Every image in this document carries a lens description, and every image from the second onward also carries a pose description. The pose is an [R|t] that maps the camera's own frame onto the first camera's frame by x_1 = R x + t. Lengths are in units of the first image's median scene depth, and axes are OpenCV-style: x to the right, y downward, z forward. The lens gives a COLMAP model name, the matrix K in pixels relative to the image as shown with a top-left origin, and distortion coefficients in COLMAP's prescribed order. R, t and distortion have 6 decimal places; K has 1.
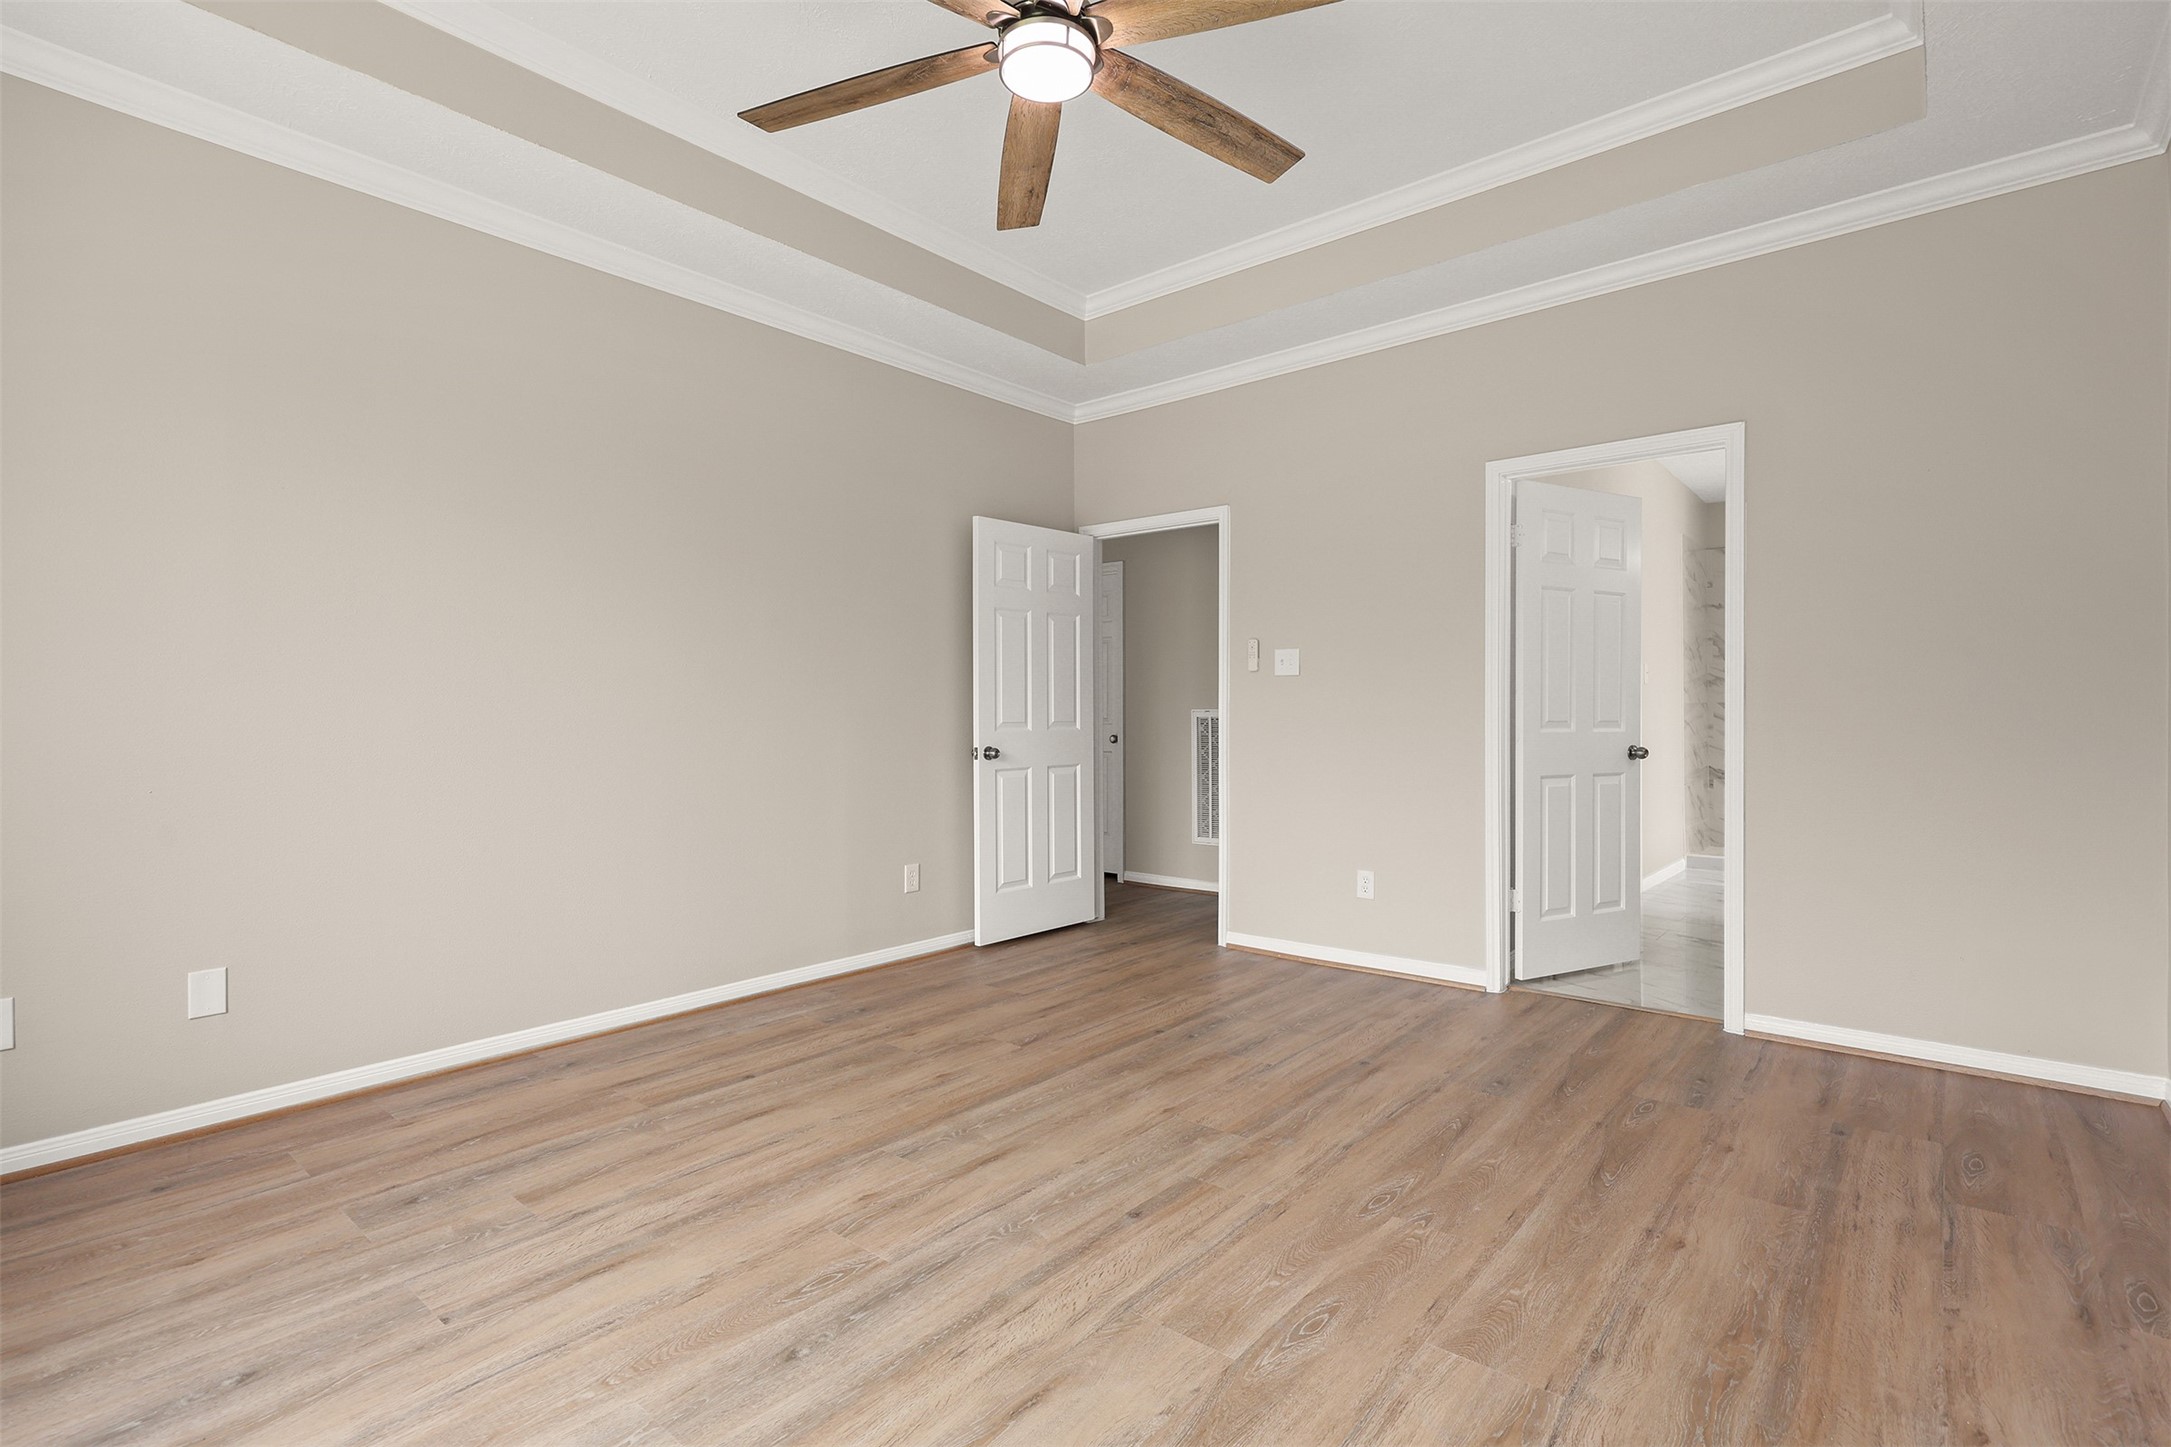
lens RADIAL K [[1048.2, 0, 1085.2], [0, 1048.2, 721.6], [0, 0, 1]] dist [-0.000697, -0.000149]
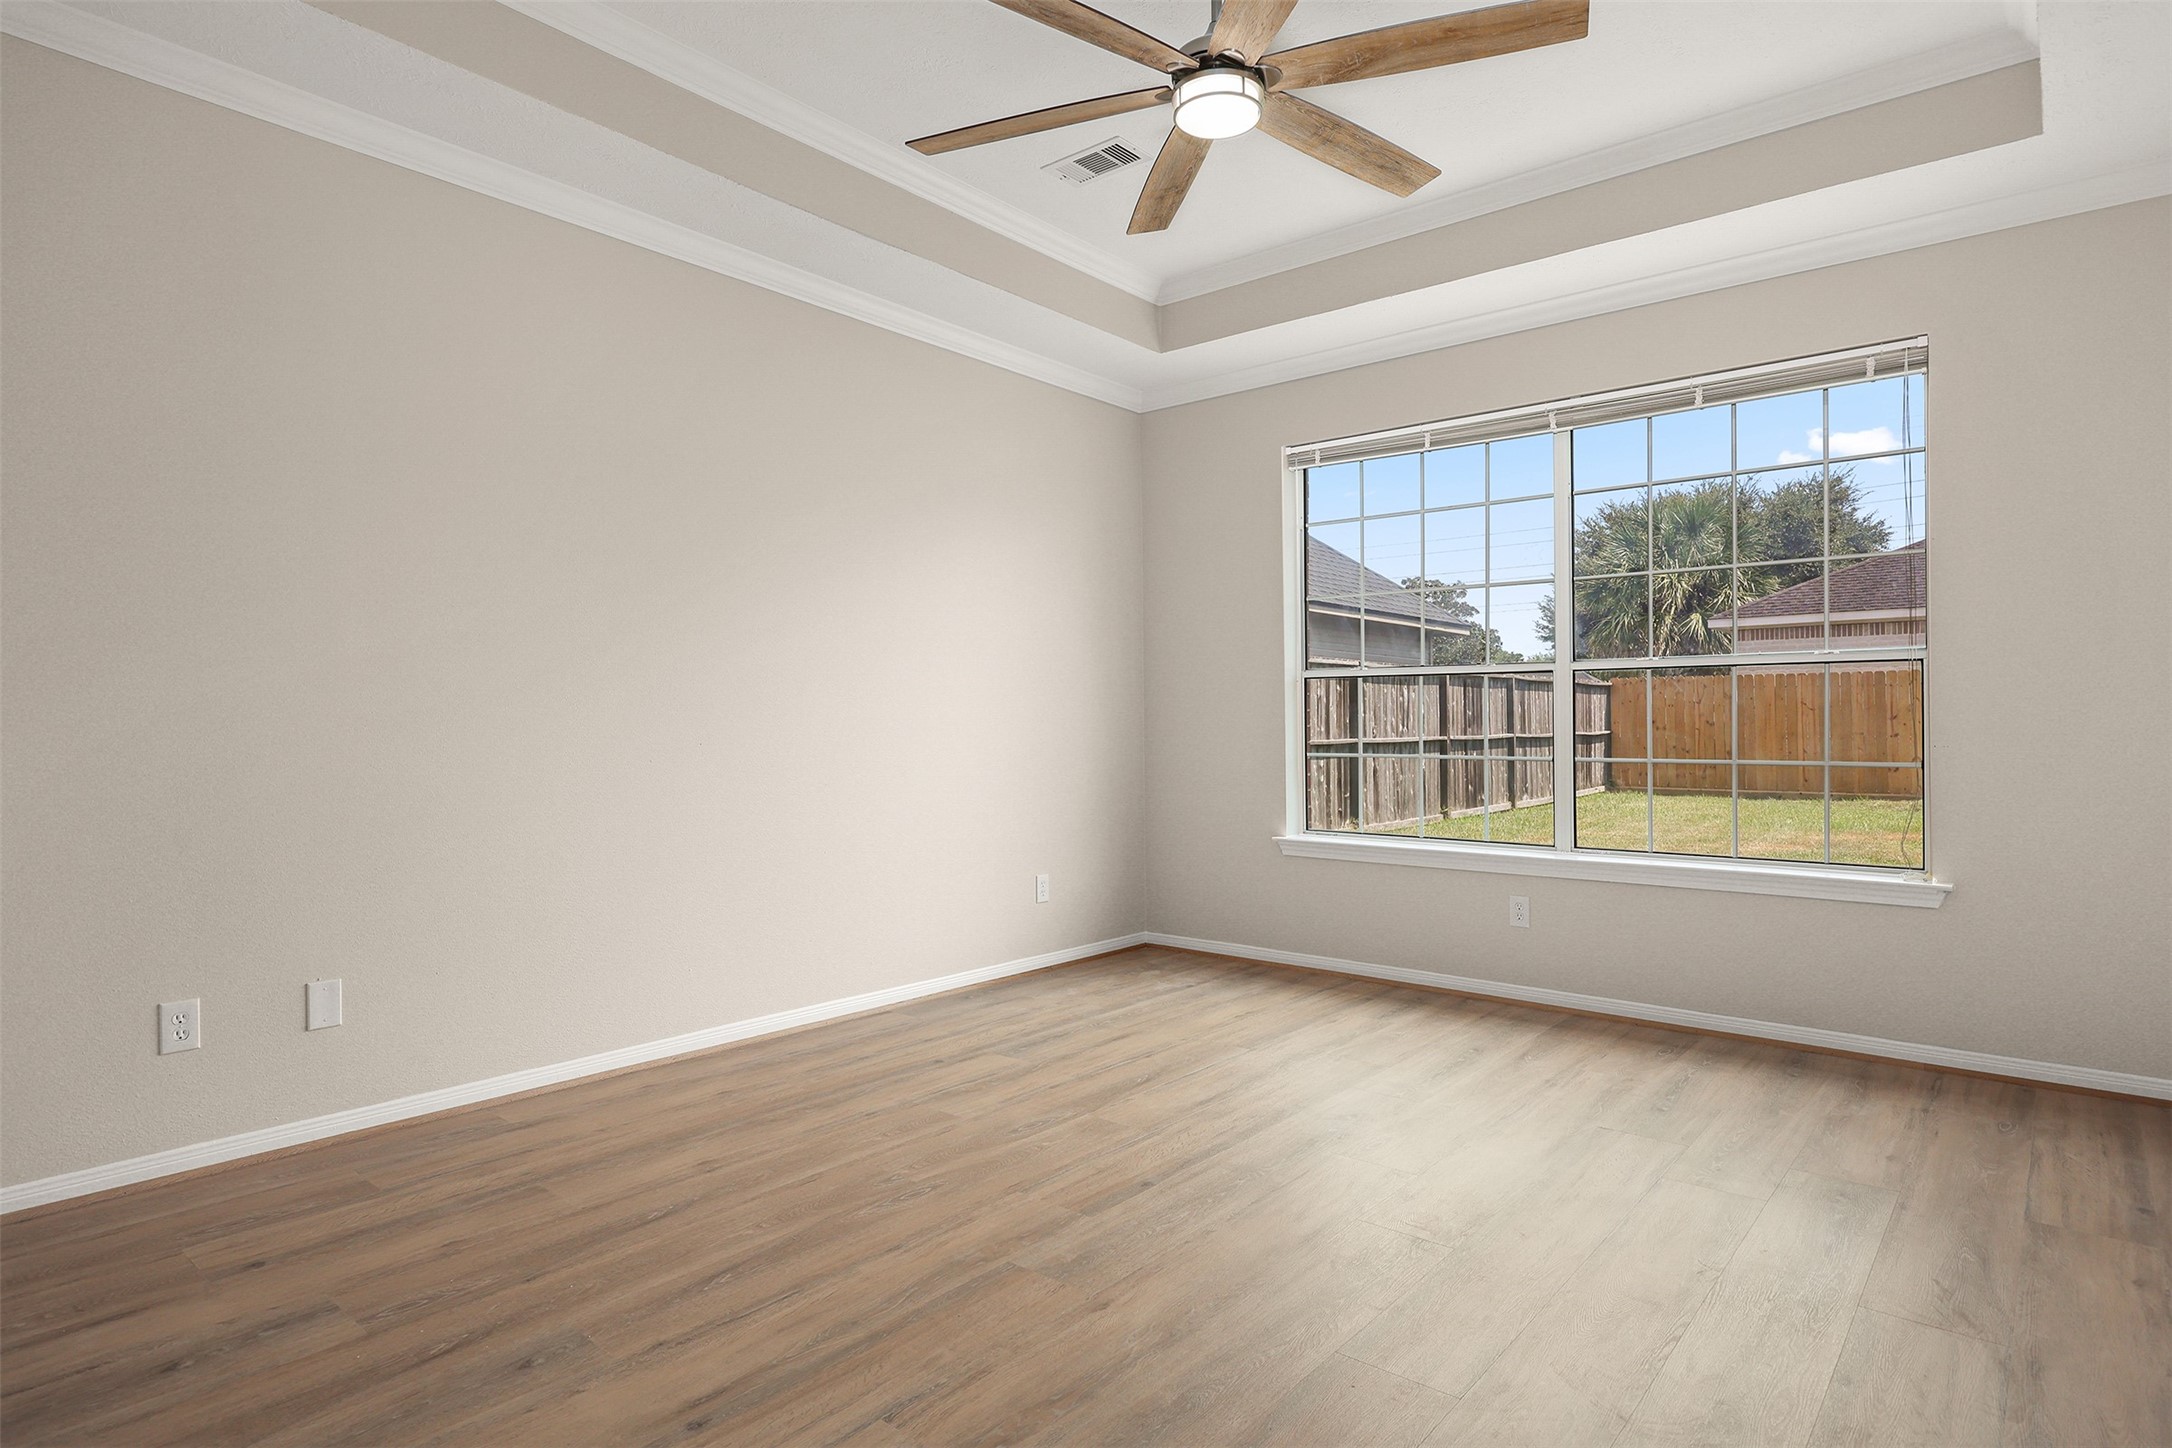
lens RADIAL K [[1194.6, 0, 1085.8], [0, 1194.6, 724.5], [0, 0, 1]] dist [0.007249, 0.001182]
pose [[-0.999990, 0.004127, -0.001562, 0.111271], [0.004122, 0.999986, 0.003389, -0.016968], [0.001576, 0.003382, -0.999993, 2.232991]]
